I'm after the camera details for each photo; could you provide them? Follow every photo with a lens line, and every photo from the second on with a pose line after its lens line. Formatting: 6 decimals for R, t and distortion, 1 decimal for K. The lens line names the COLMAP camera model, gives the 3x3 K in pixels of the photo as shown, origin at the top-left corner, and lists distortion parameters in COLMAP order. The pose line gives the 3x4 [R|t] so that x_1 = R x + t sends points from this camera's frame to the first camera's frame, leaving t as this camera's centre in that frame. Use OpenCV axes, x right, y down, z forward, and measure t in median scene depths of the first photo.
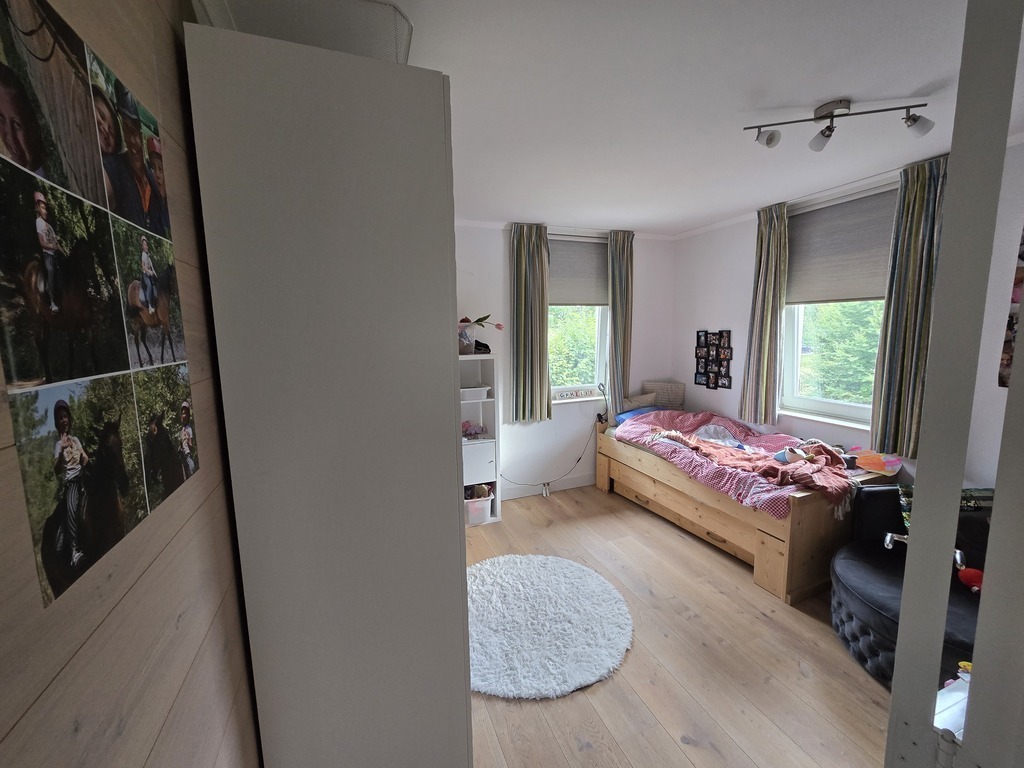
lens RADIAL K [[419.0, 0, 510.1], [0, 419.0, 383.5], [0, 0, 1]] dist [0.000316, -0.000015]
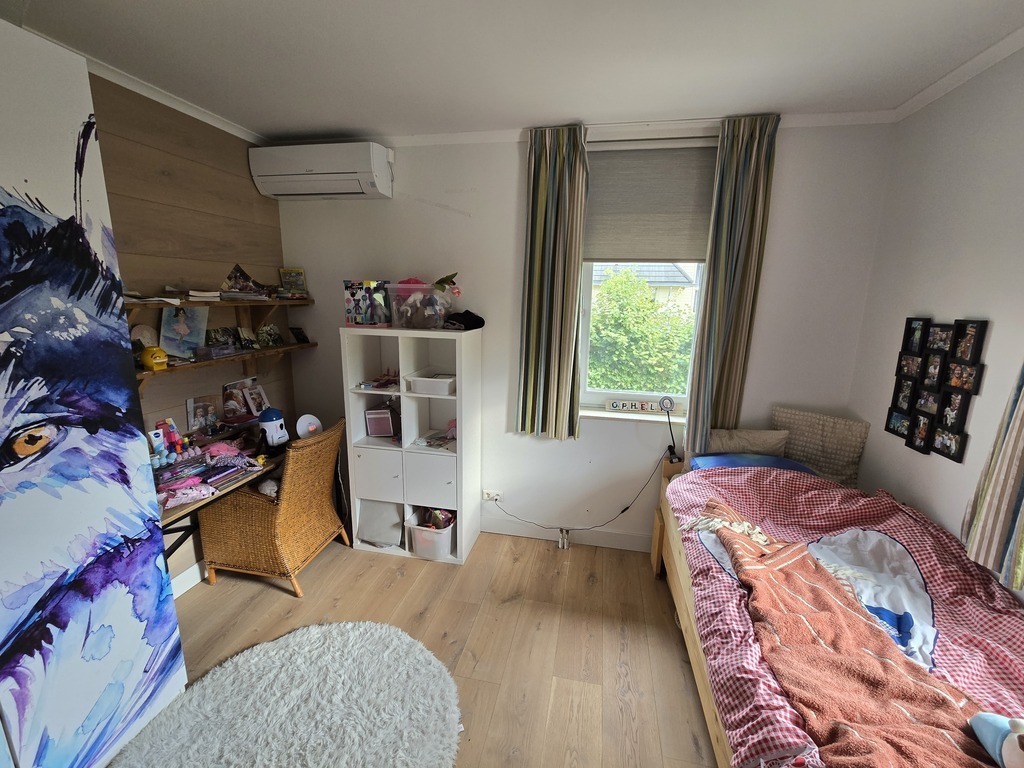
lens RADIAL K [[419.0, 0, 513.9], [0, 419.0, 380.7], [0, 0, 1]] dist [0.000316, -0.000015]
pose [[0.844887, 0.142043, -0.515743, 0.346976], [-0.107012, 0.989494, 0.097214, -0.059058], [0.524133, -0.026944, 0.851210, 0.407899]]
